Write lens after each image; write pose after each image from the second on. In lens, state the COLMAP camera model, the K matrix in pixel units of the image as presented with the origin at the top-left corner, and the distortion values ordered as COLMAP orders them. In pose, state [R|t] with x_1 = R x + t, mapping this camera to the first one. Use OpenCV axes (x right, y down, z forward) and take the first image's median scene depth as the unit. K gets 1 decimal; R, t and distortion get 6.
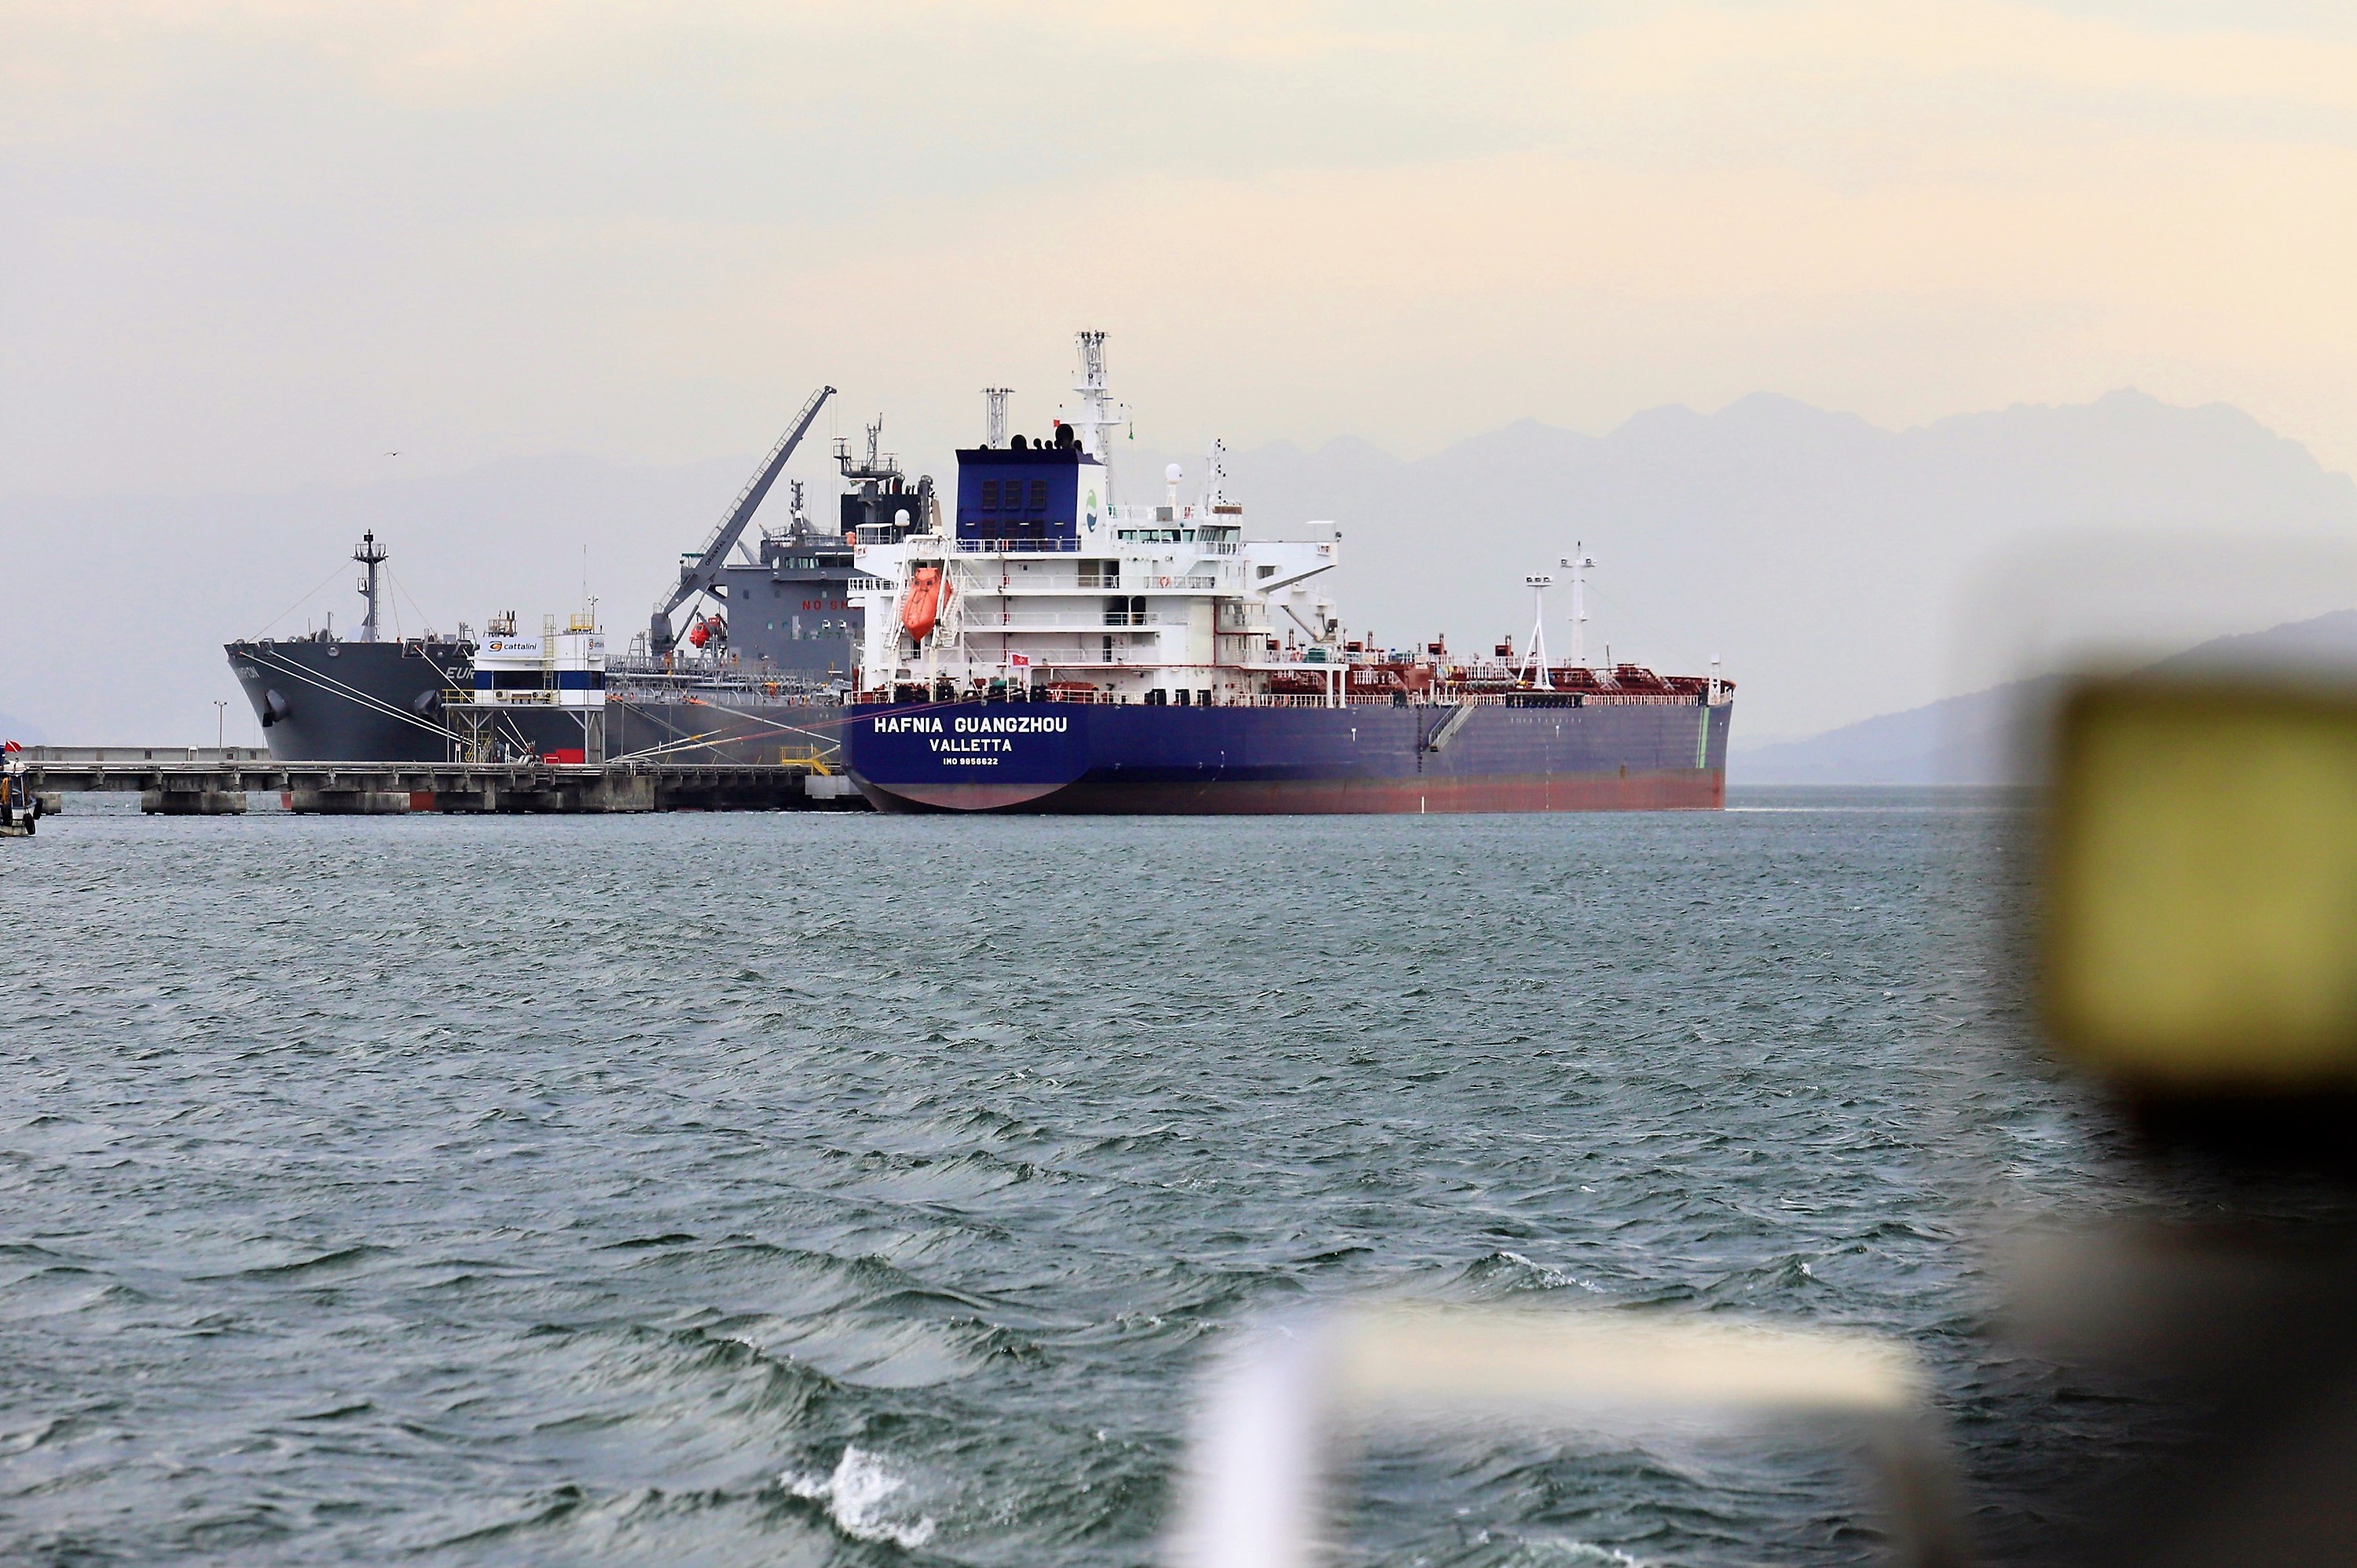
lens RADIAL K [[10181.0, 0, 1178.5], [0, 10181.0, 784.0], [0, 0, 1]] dist [0.896278, -0.614131]
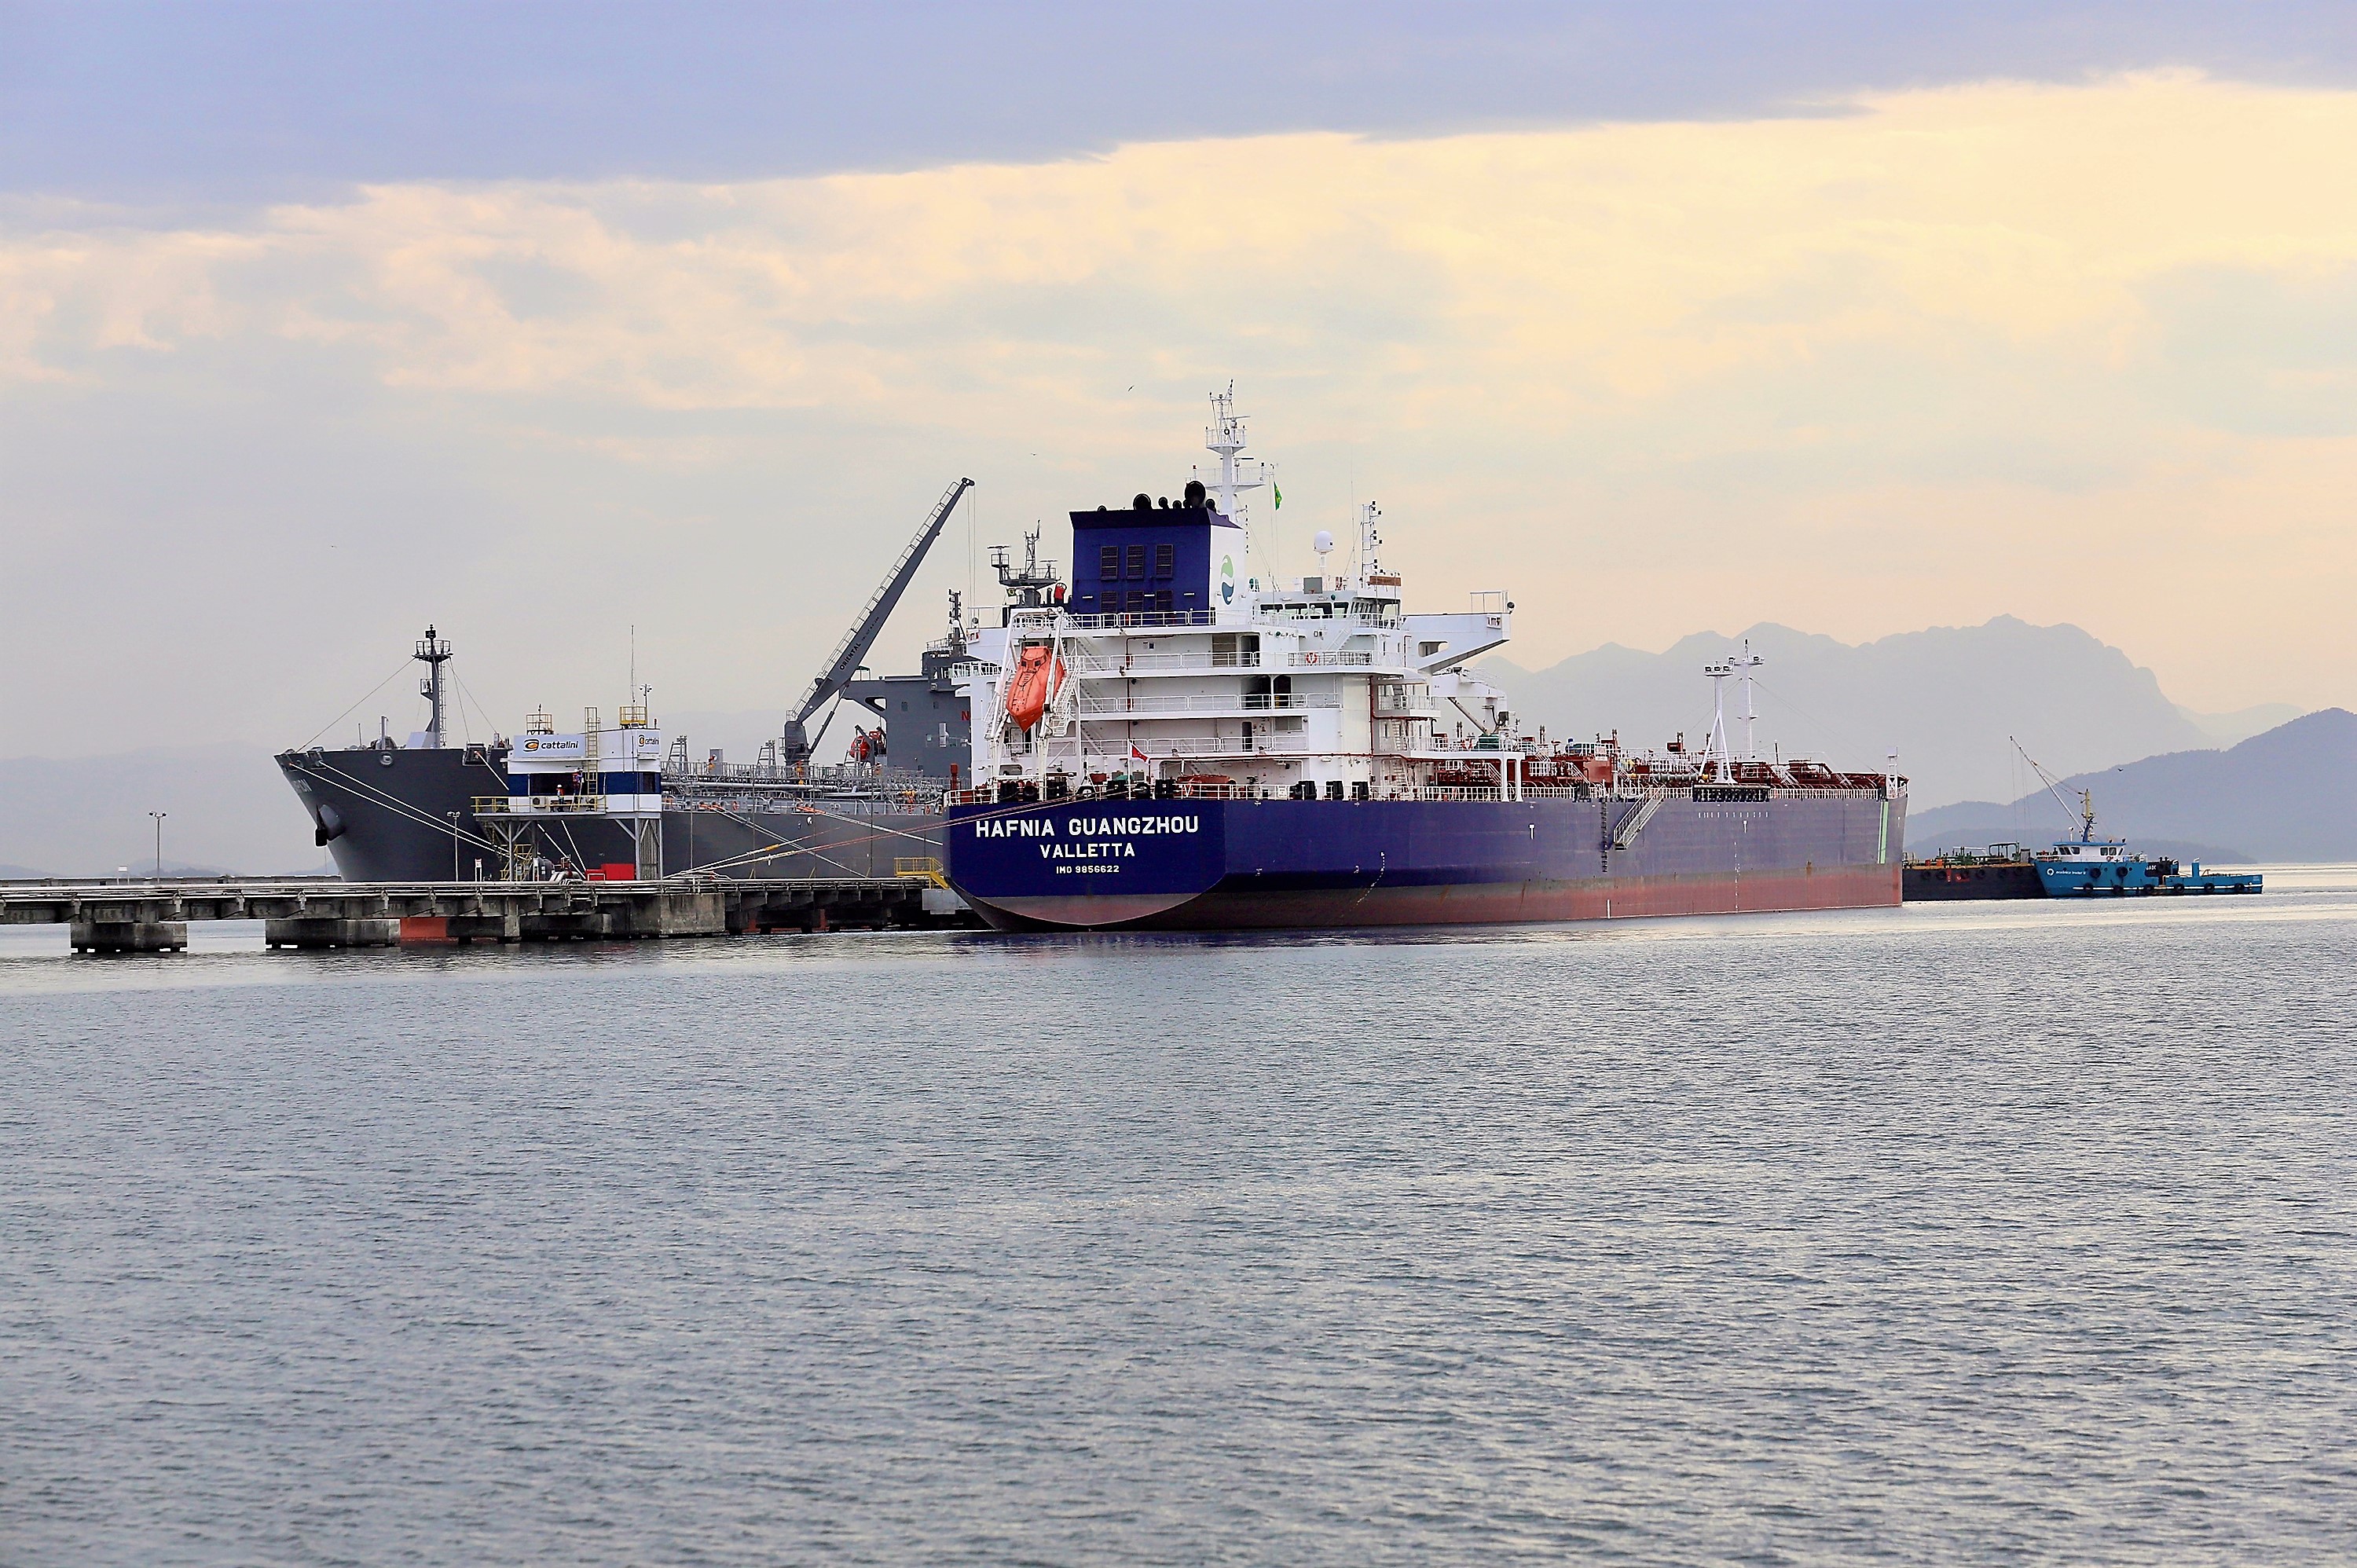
lens RADIAL K [[6828.7, 0, 1178.5], [0, 6828.7, 784.0], [0, 0, 1]] dist [-0.341791, -0.241592]
pose [[0.999378, -0.018874, -0.029803, 0.004374], [0.018410, 0.999707, -0.015735, -0.000229], [0.030091, 0.015177, 0.999432, 0.418489]]
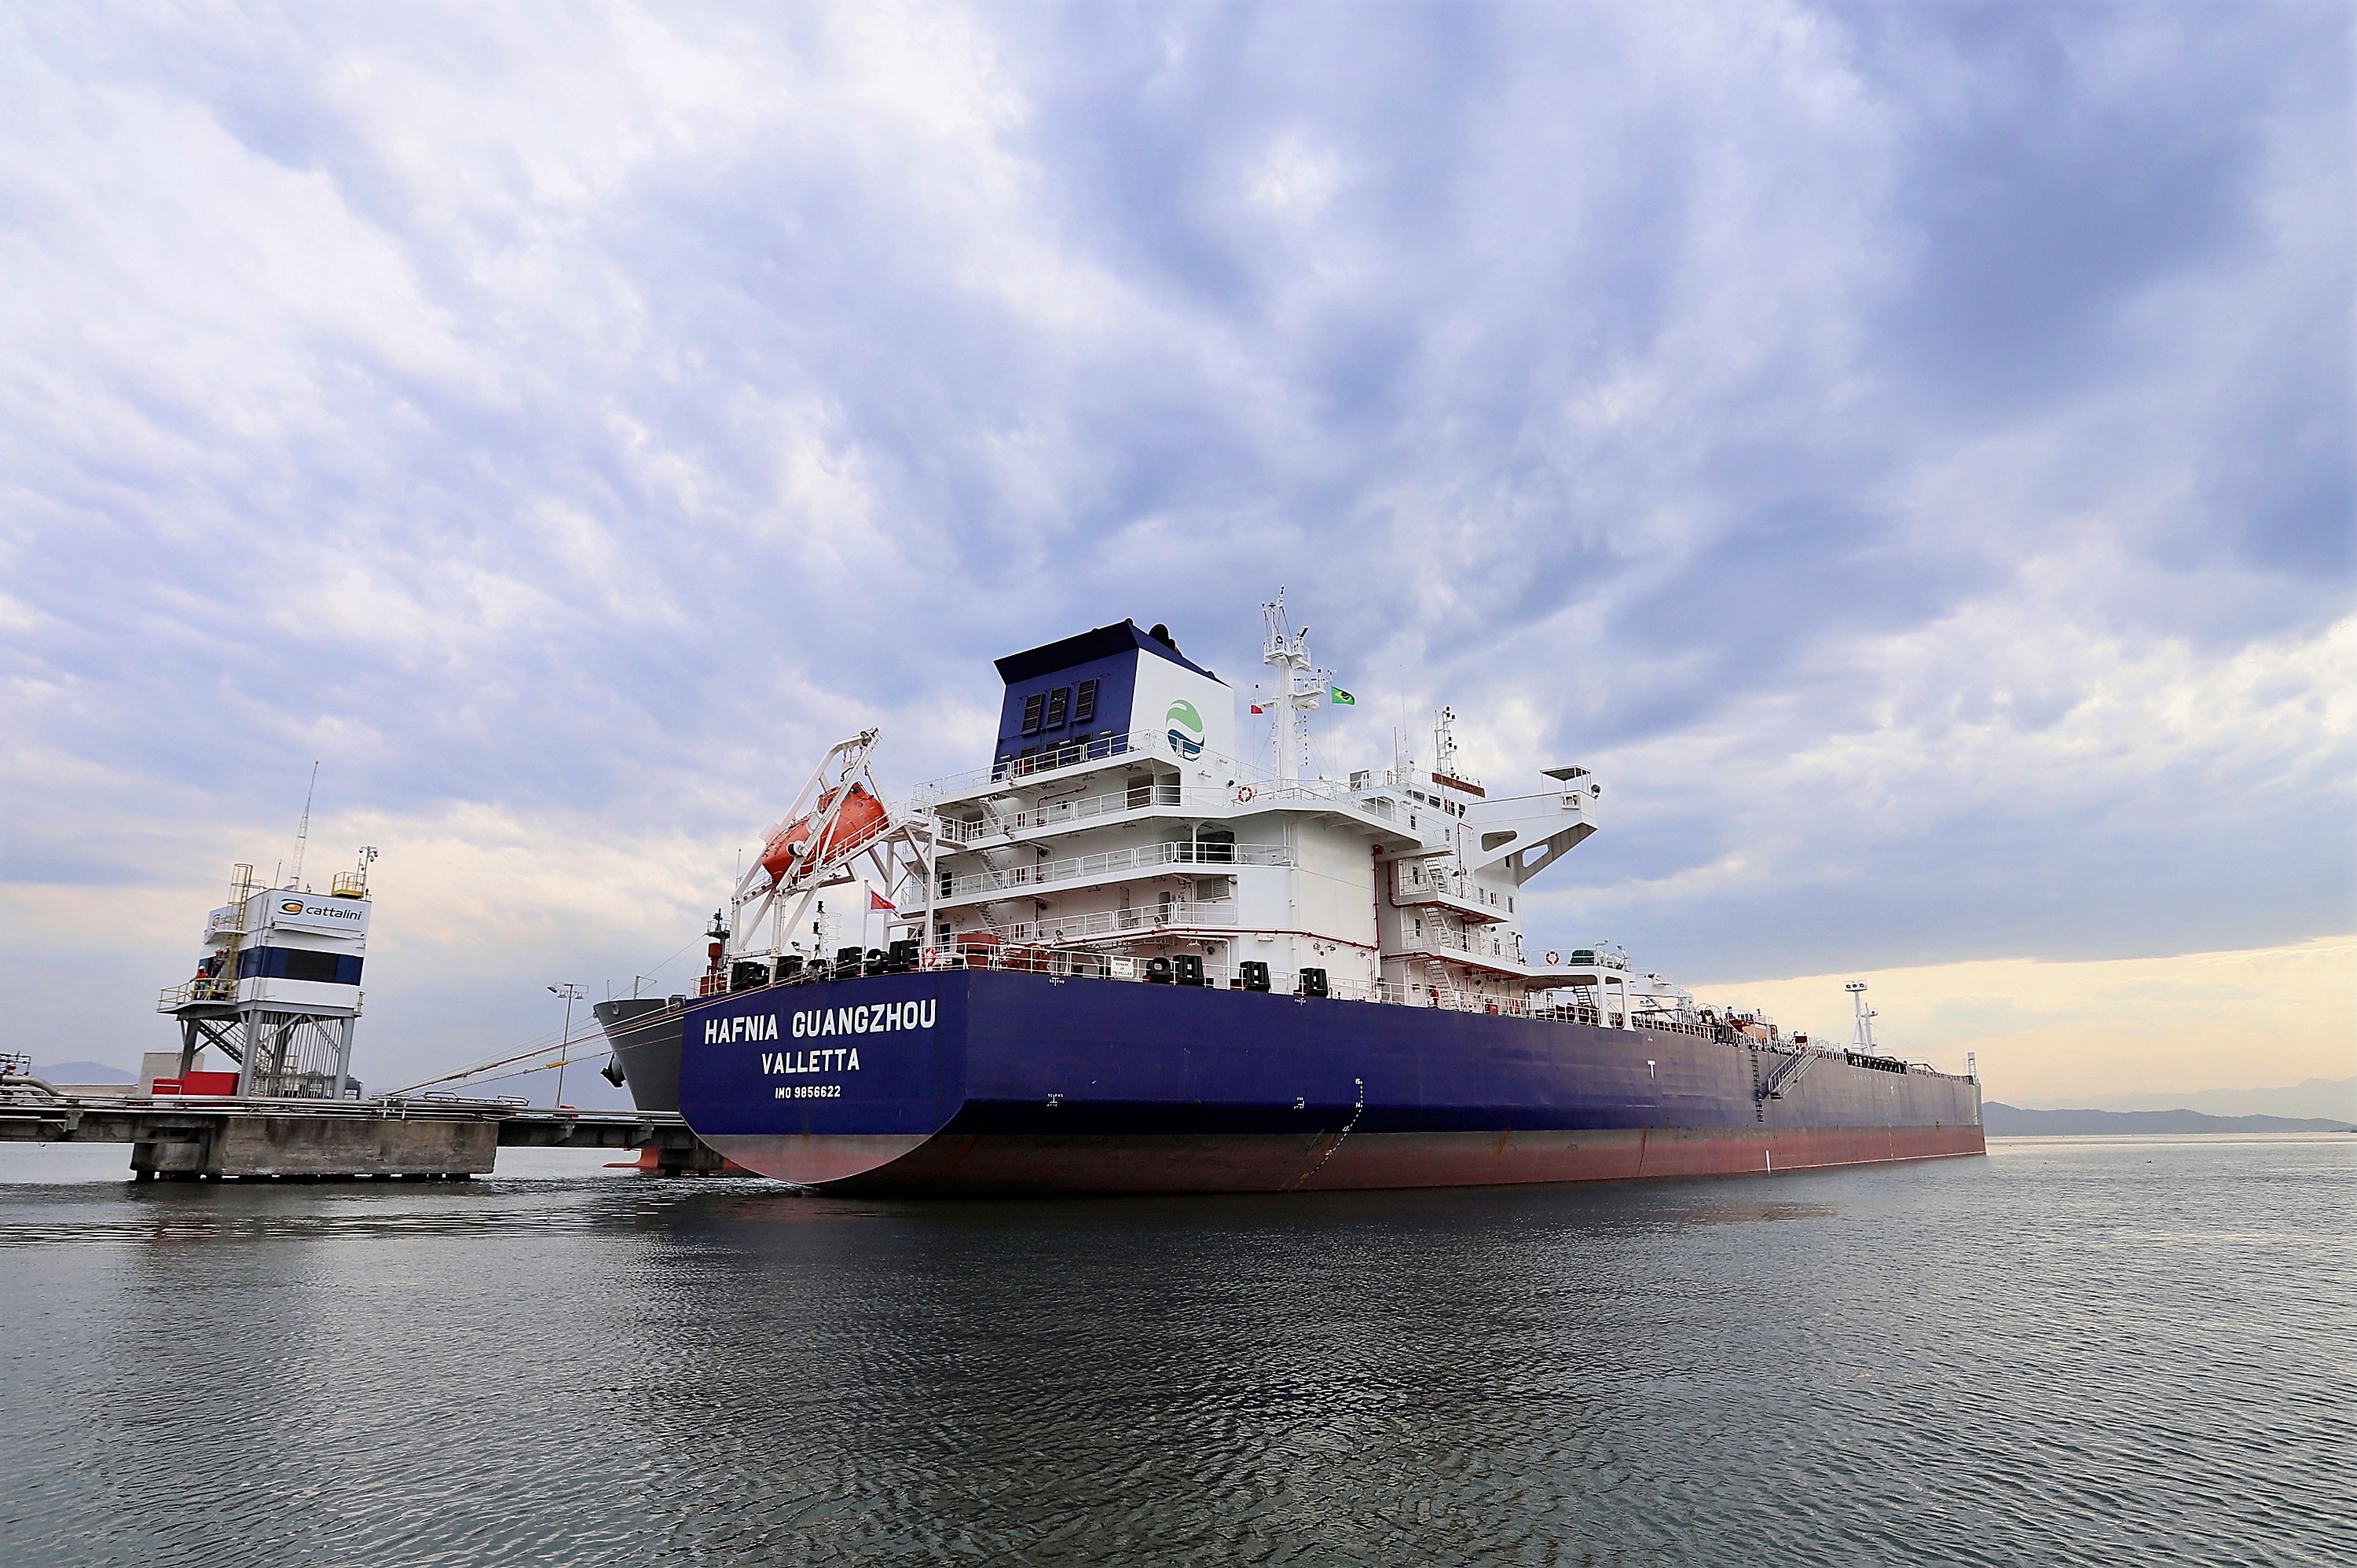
lens RADIAL K [[1246.3, 0, 1180.1], [0, 1246.3, 866.2], [0, 0, 1]] dist [-0.053156, 0.000105]
pose [[0.909321, -0.088906, -0.406486, 0.024441], [-0.001202, 0.976341, -0.216233, 0.000225], [0.416094, 0.197114, 0.887701, 0.929689]]
